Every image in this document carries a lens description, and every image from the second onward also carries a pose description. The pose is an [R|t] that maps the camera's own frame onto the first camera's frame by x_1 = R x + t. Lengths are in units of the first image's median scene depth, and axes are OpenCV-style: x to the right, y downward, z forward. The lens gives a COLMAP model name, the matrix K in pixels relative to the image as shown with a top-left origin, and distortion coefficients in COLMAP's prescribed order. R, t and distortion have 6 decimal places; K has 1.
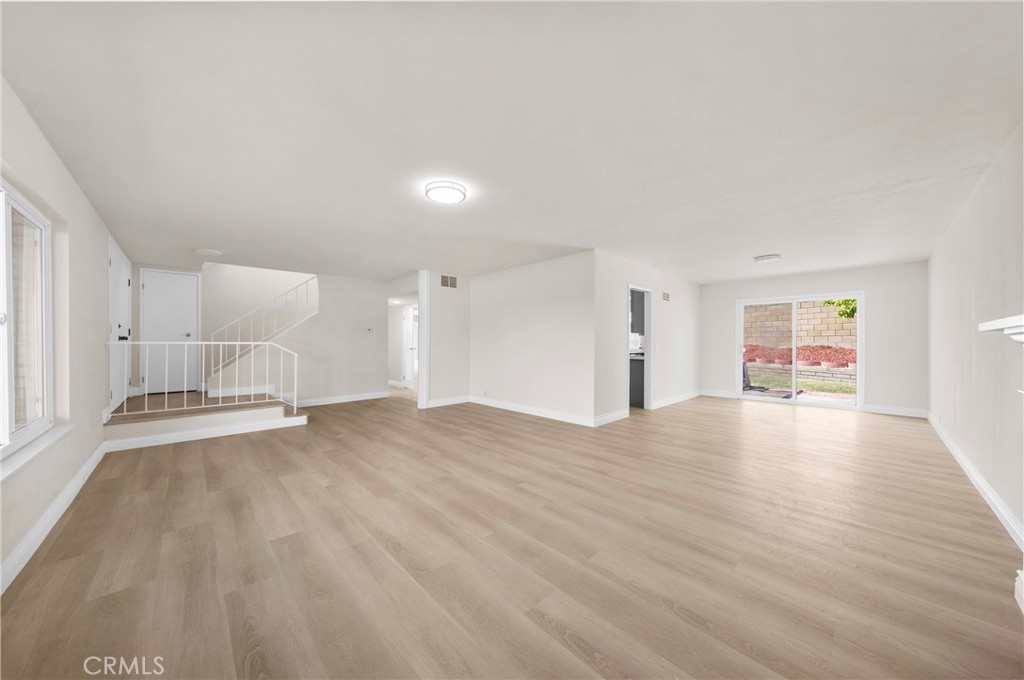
lens RADIAL K [[348.3, 0, 506.3], [0, 348.3, 340.3], [0, 0, 1]] dist [-0.004669, -0.000040]
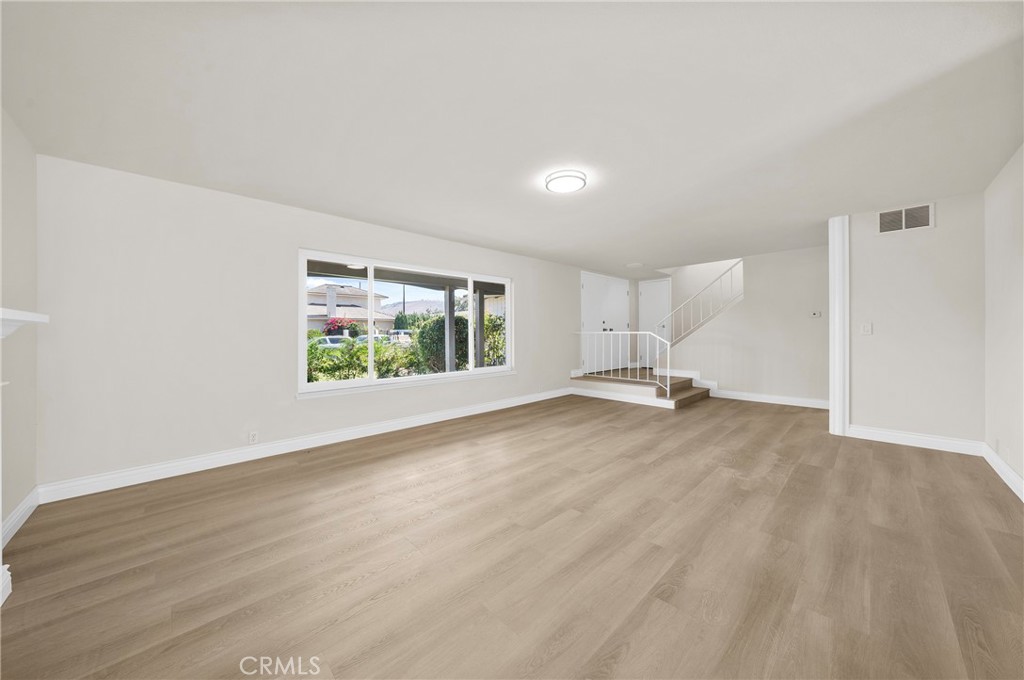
lens RADIAL K [[348.3, 0, 509.1], [0, 348.3, 338.3], [0, 0, 1]] dist [-0.004669, -0.000040]
pose [[0.013012, 0.014611, -0.999809, 0.749320], [0.010097, 0.999840, 0.014743, 0.007902], [0.999864, -0.010287, 0.012862, 0.767239]]
